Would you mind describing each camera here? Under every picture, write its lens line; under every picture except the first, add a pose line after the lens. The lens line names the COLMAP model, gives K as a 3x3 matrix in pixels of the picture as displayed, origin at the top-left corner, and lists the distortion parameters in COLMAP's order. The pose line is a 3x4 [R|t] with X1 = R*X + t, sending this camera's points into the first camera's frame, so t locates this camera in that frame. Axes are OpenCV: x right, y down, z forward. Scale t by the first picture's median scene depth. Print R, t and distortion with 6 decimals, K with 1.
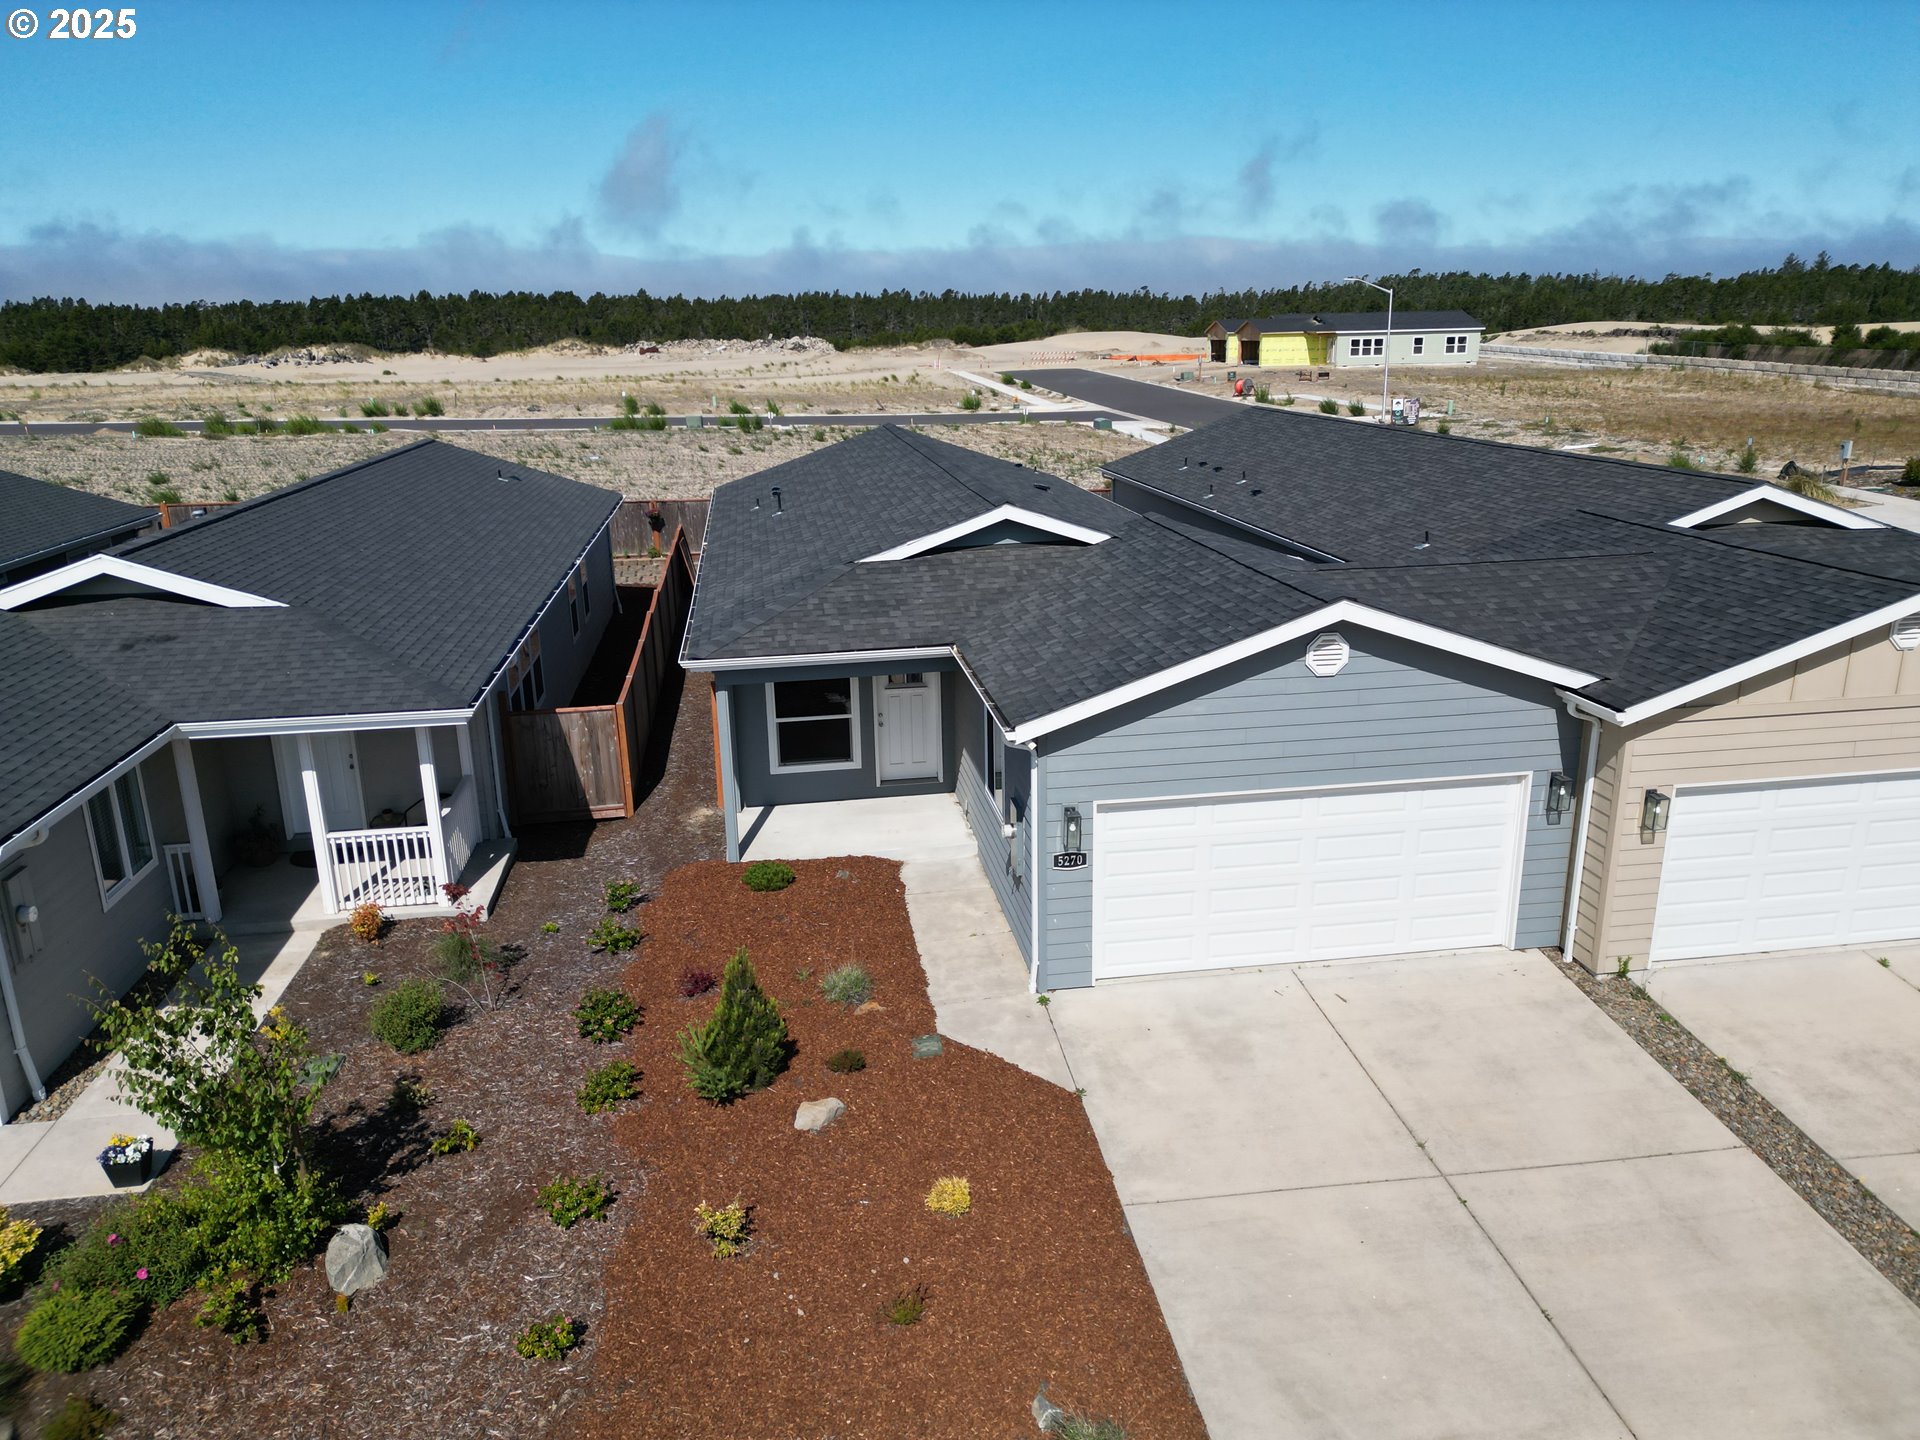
lens RADIAL K [[1339.3, 0, 946.6], [0, 1339.3, 718.4], [0, 0, 1]] dist [0.077213, -0.084181]
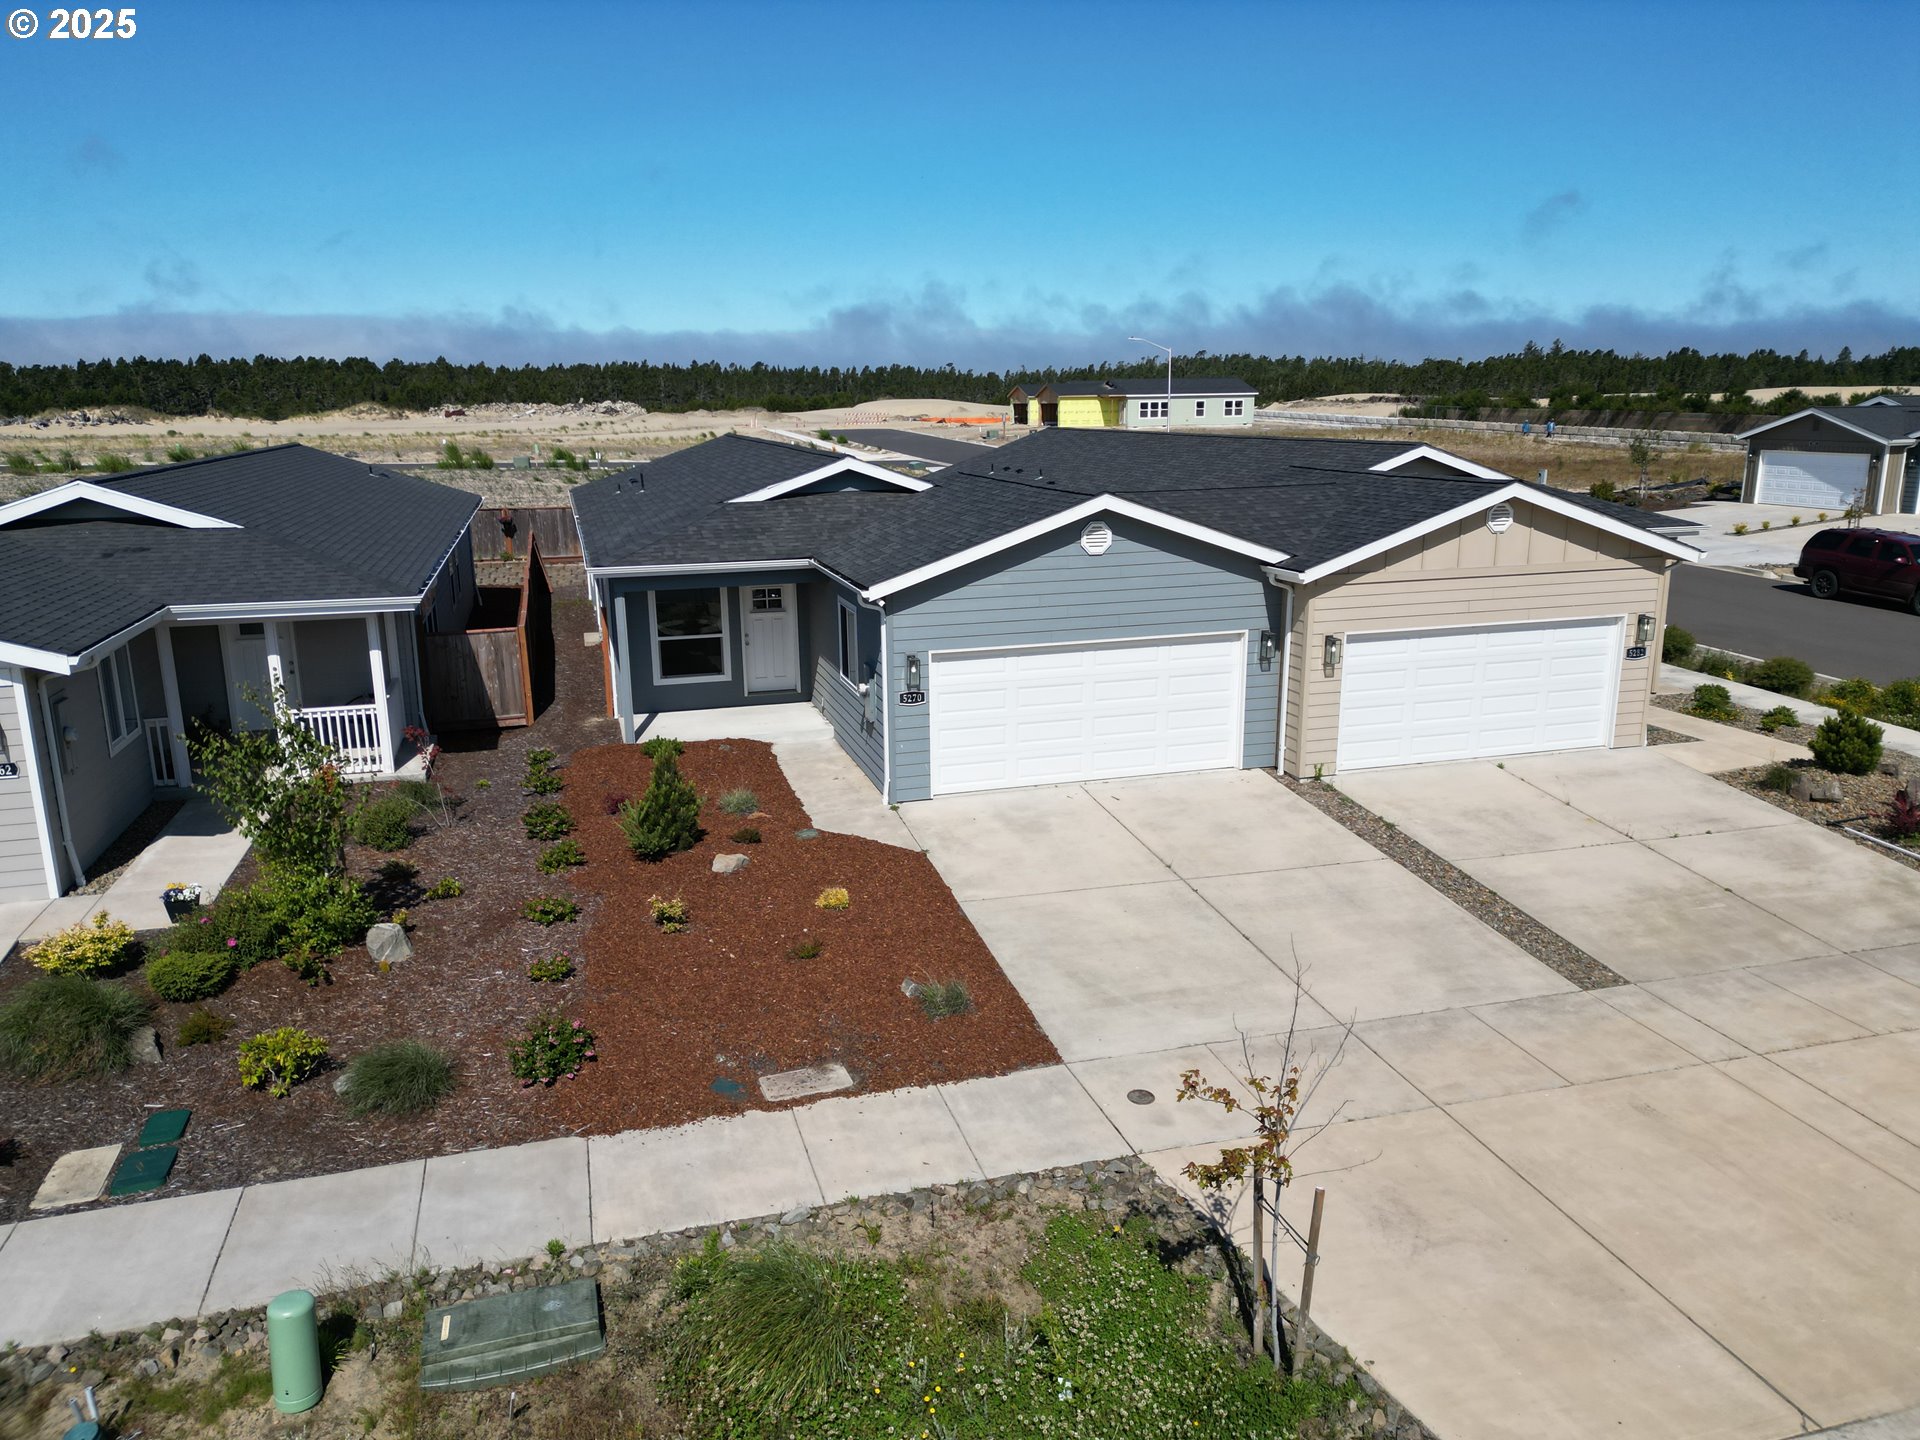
lens RADIAL K [[1339.3, 0, 946.6], [0, 1339.3, 718.4], [0, 0, 1]] dist [0.077213, -0.084181]
pose [[0.990647, -0.023316, 0.134443, -0.045837], [0.030218, 0.998316, -0.049526, 0.177584], [-0.133062, 0.053126, 0.989683, -0.270415]]
